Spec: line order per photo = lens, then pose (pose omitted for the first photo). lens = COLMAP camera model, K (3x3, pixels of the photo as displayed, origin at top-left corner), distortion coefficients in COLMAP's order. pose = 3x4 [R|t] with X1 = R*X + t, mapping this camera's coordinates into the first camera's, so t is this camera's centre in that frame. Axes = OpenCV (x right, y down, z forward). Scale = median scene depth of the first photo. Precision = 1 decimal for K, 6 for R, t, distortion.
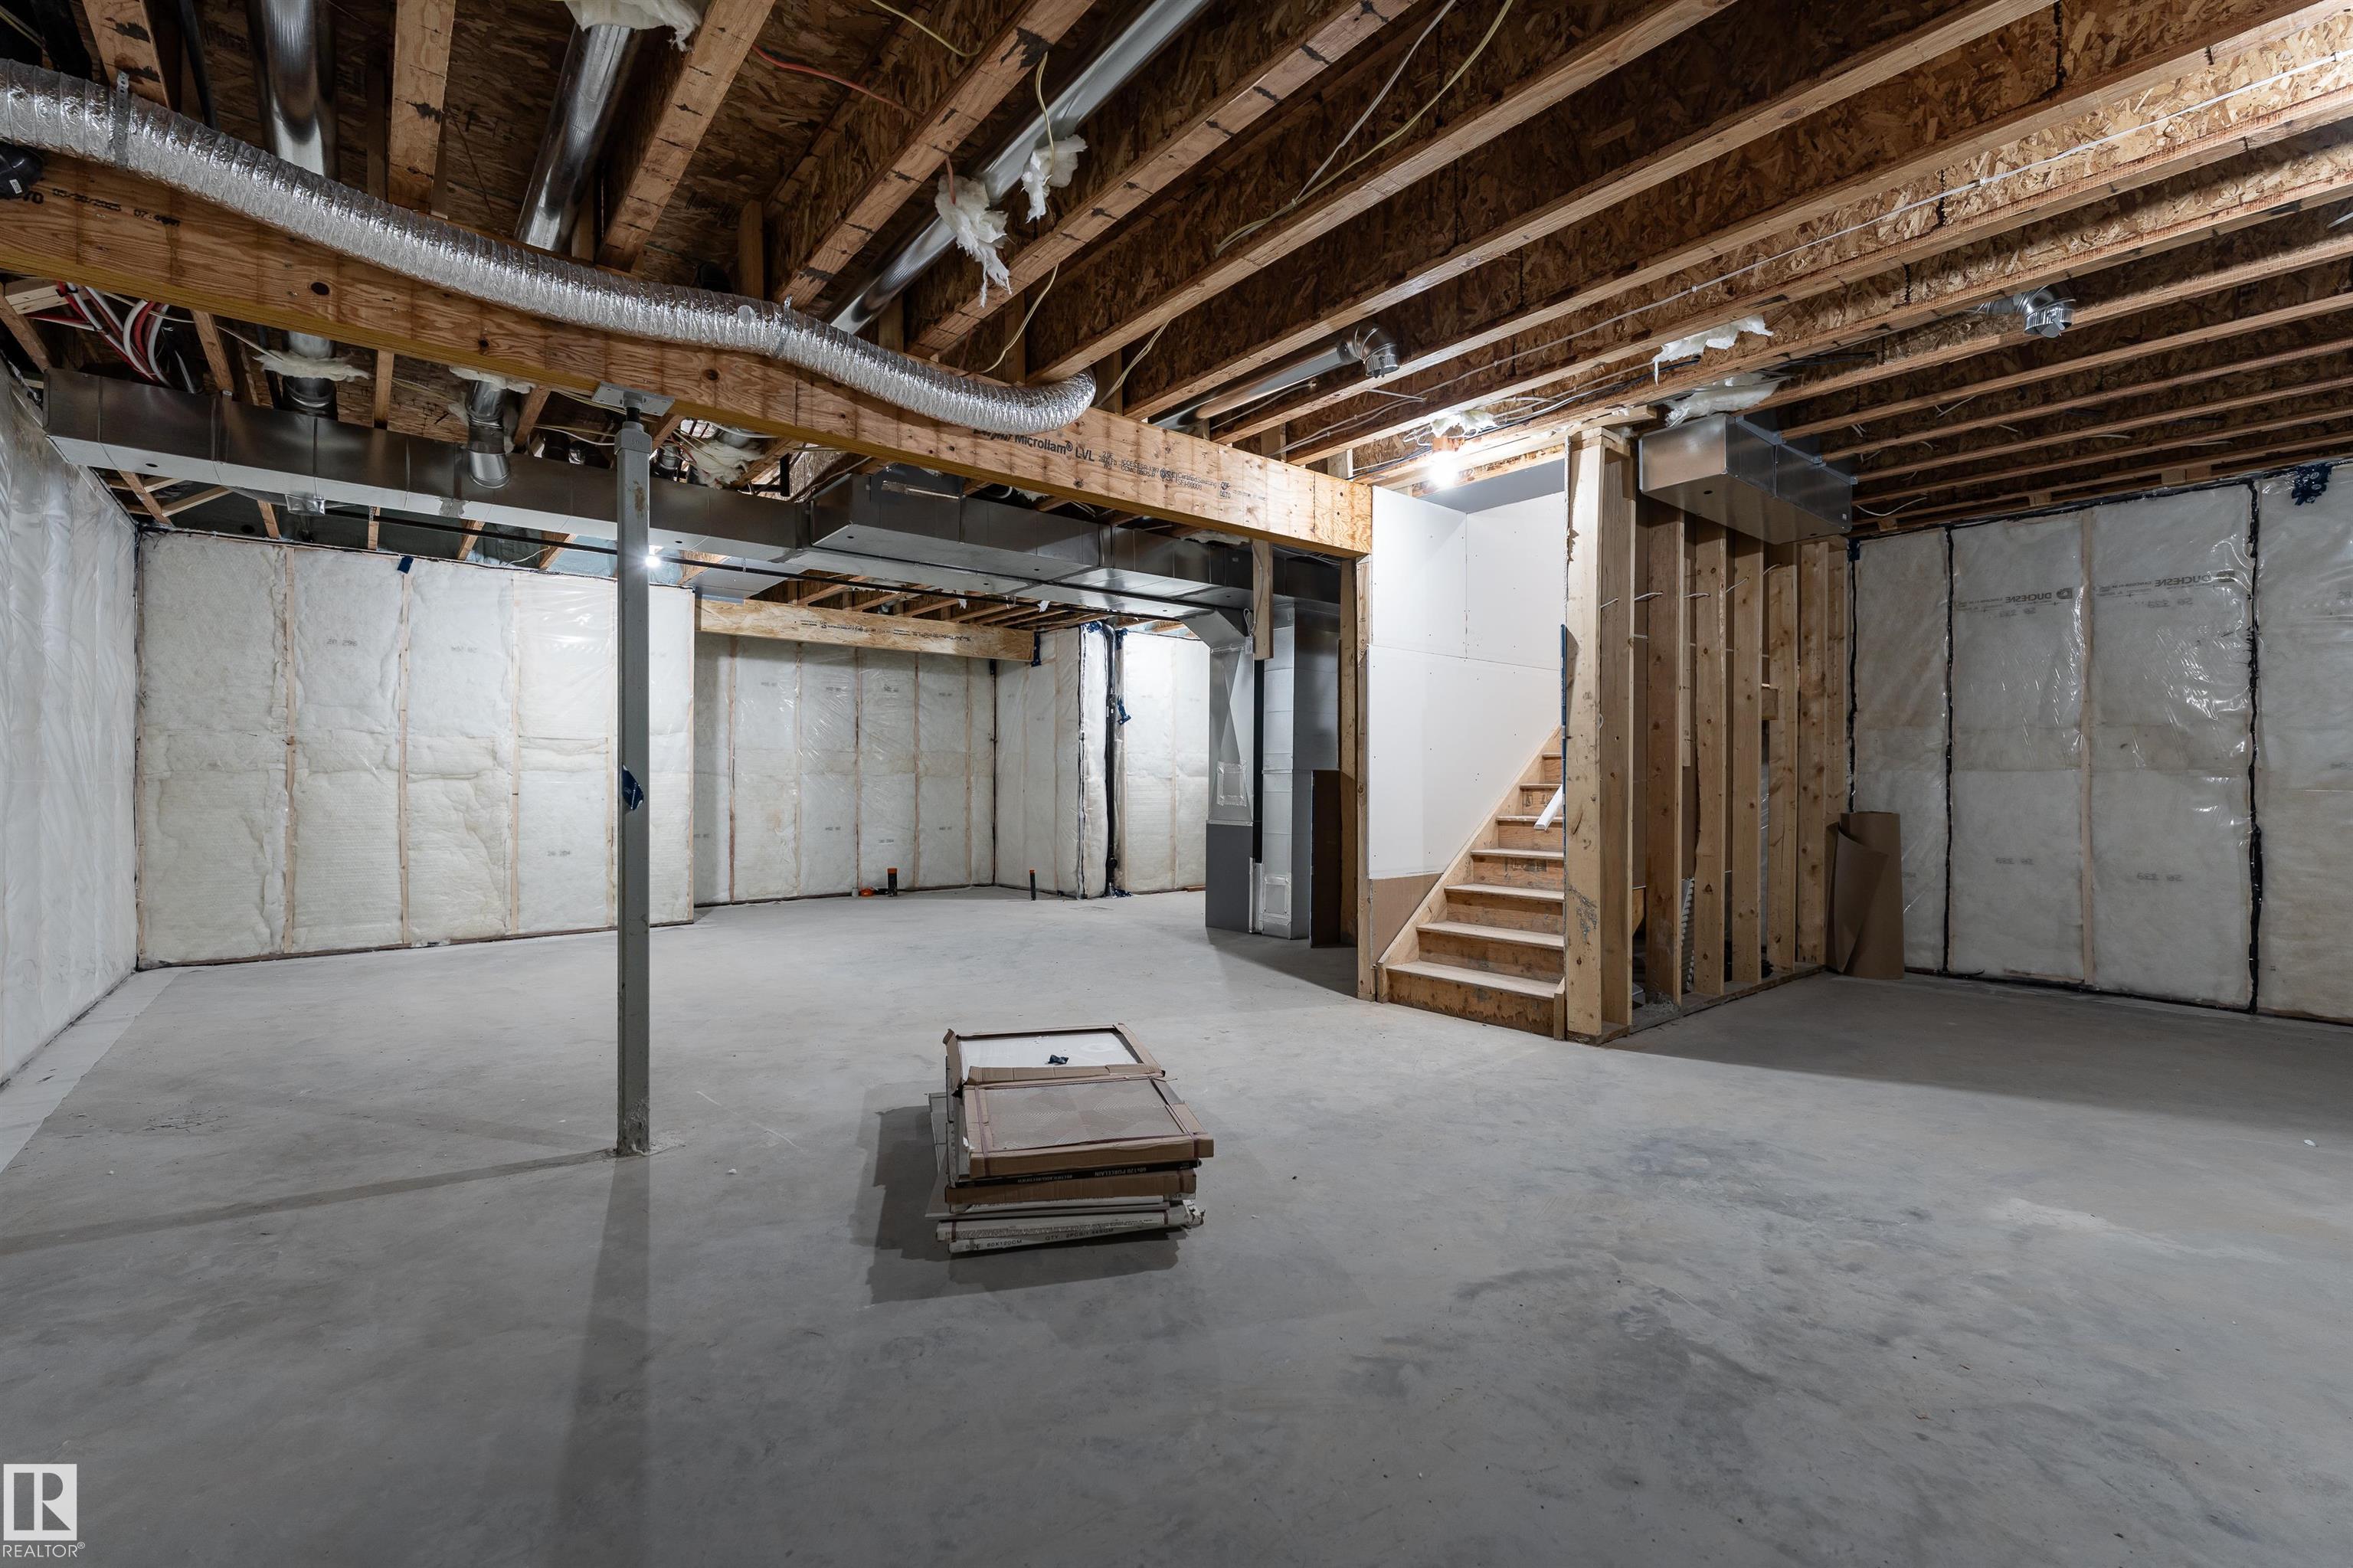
lens RADIAL K [[1049.4, 0, 1178.2], [0, 1049.4, 784.4], [0, 0, 1]] dist [0.002699, -0.001045]
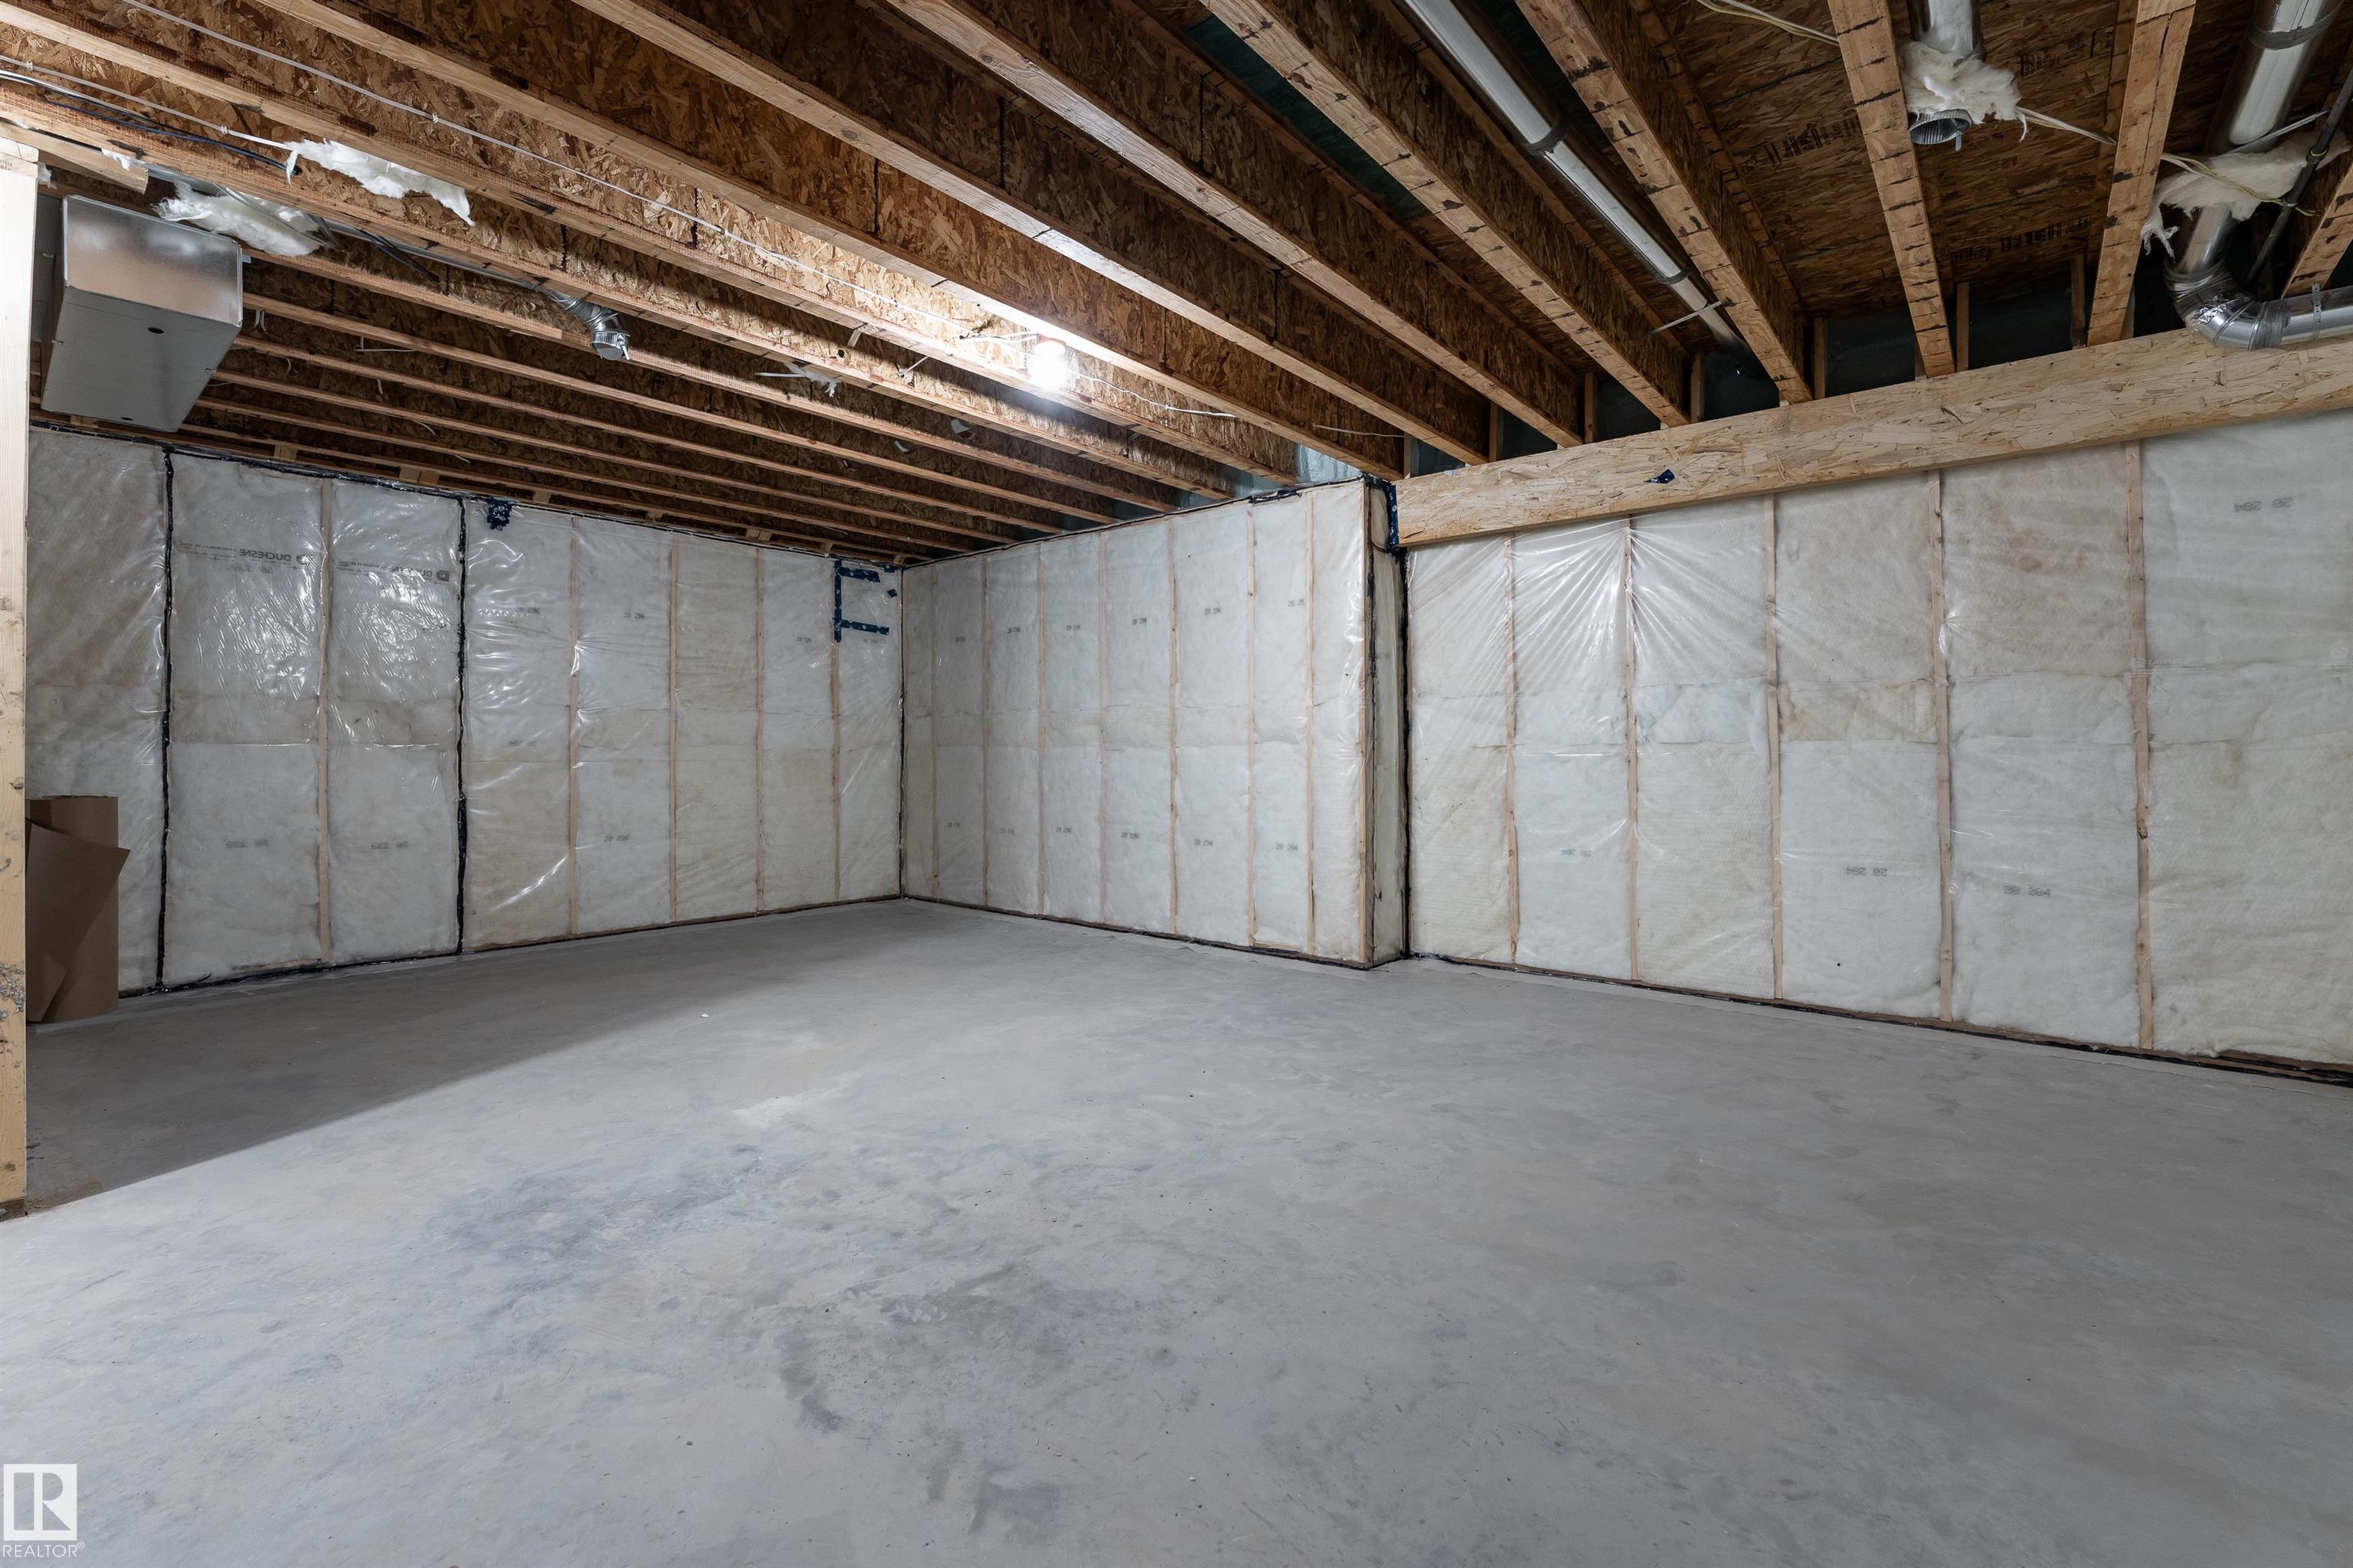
lens RADIAL K [[1049.4, 0, 1154.3], [0, 1049.4, 745.0], [0, 0, 1]] dist [0.002699, -0.001045]
pose [[-0.202056, 0.009737, 0.979326, -0.406200], [0.002982, 0.999952, -0.009326, -0.001660], [-0.979369, 0.001036, -0.202075, 0.704427]]
